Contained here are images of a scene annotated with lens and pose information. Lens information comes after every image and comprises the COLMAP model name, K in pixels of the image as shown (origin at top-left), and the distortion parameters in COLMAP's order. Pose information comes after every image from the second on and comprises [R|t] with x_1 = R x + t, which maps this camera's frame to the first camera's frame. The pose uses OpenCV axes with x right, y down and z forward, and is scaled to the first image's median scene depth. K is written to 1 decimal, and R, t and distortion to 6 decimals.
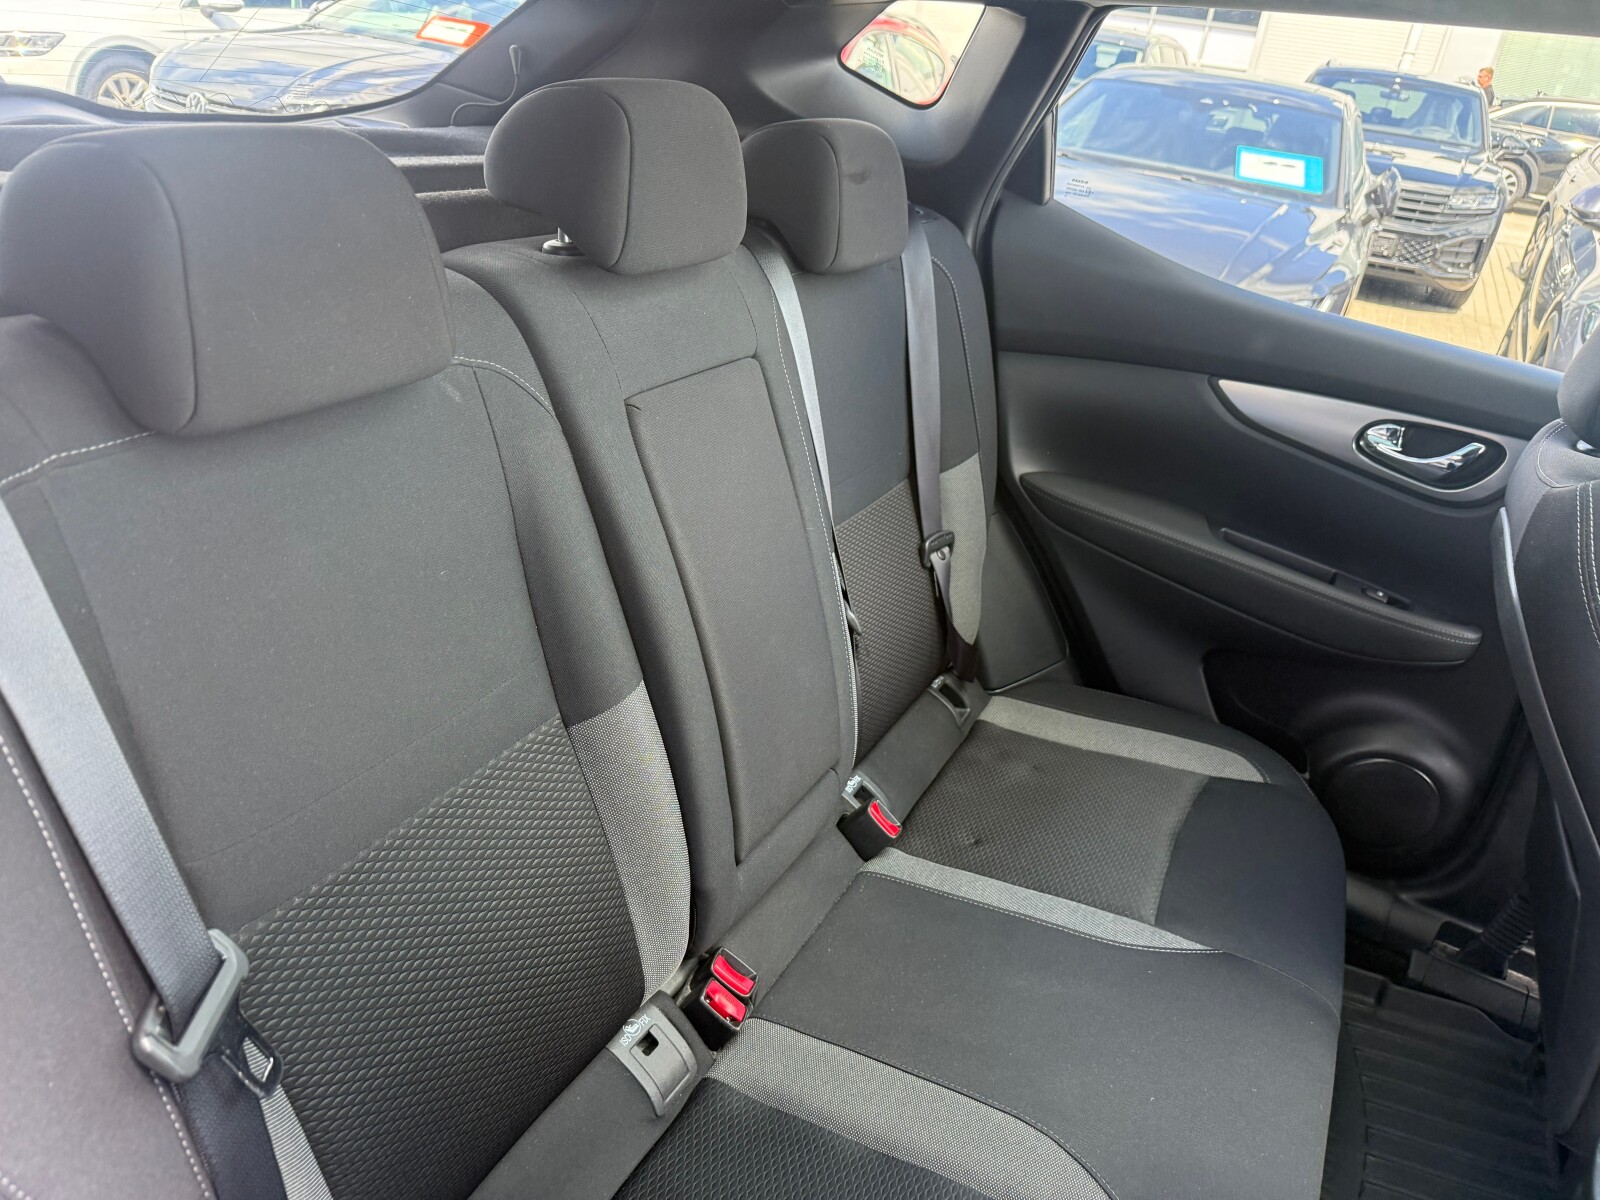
lens RADIAL K [[1135.4, 0, 808.2], [0, 1135.4, 595.7], [0, 0, 1]] dist [0.105494, -0.148163]
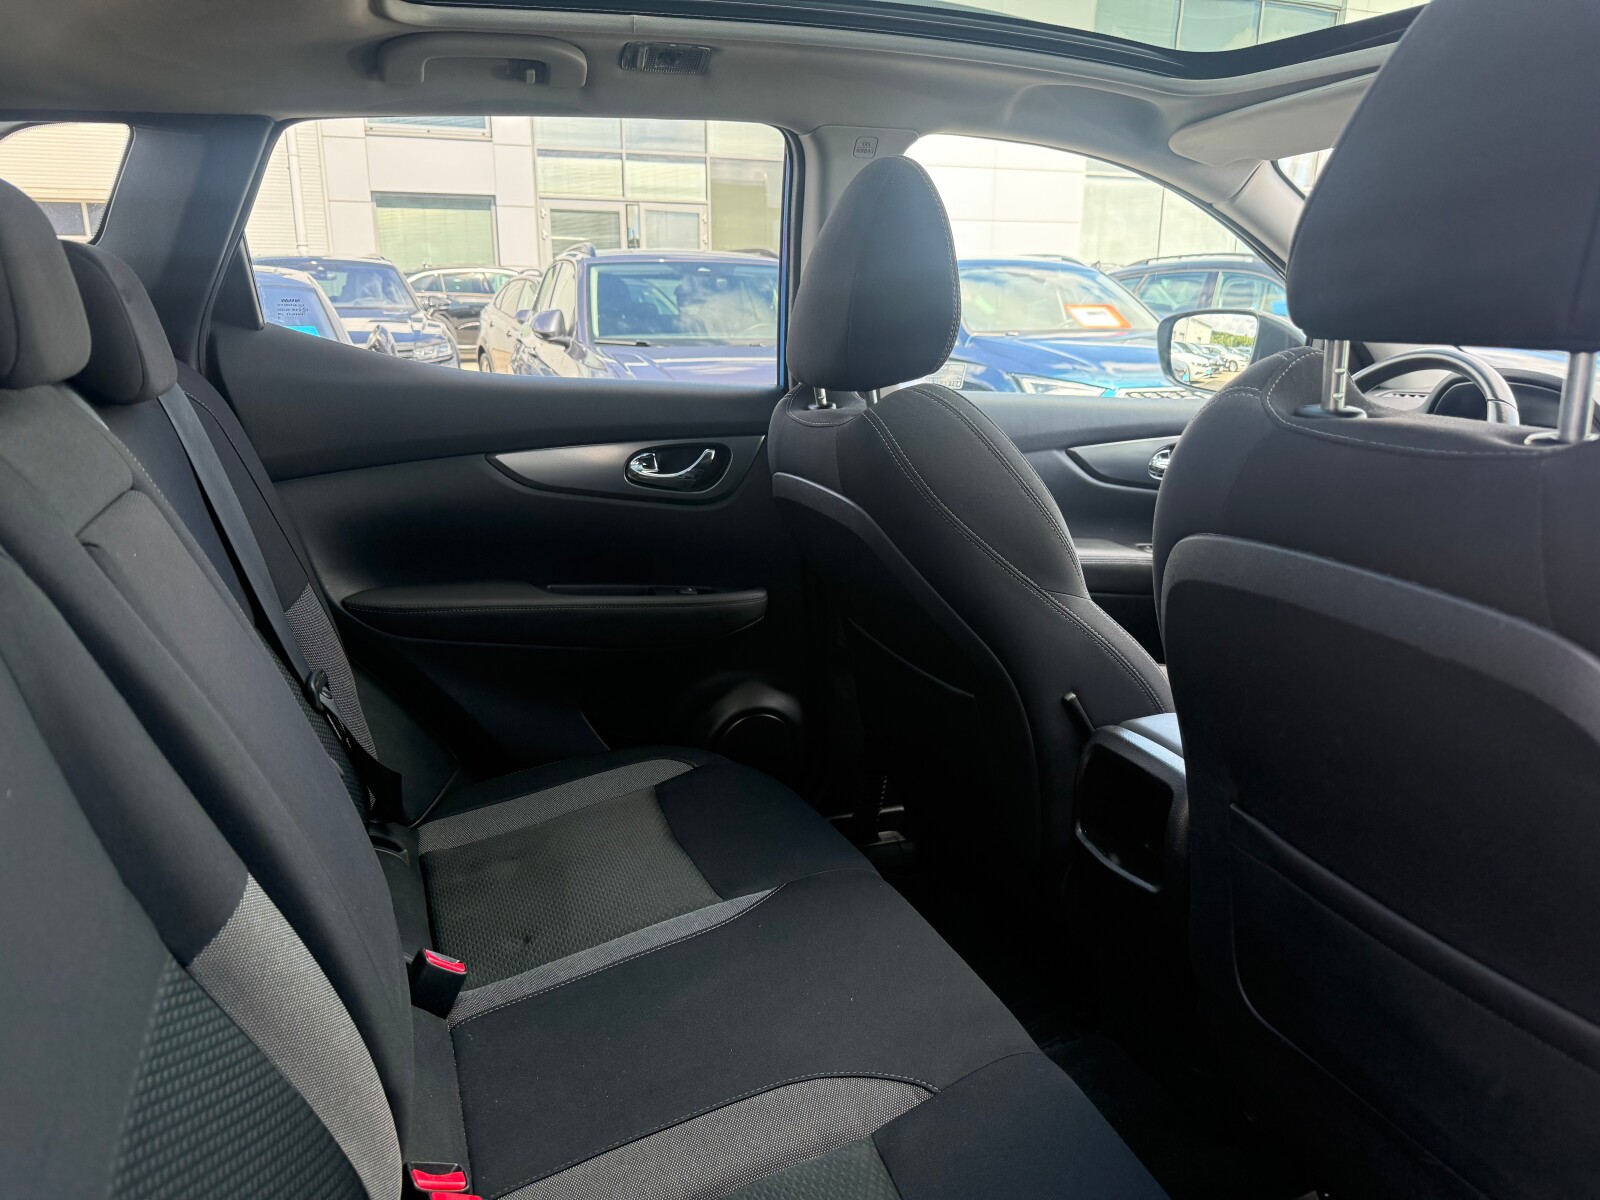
lens RADIAL K [[1134.0, 0, 800.0], [0, 1134.0, 600.0], [0, 0, 1]] dist [0.110750, -0.202257]
pose [[0.630854, -0.300424, 0.715381, -0.271801], [0.410562, 0.911596, 0.020773, 0.030549], [-0.658379, 0.280604, 0.698426, 0.104528]]
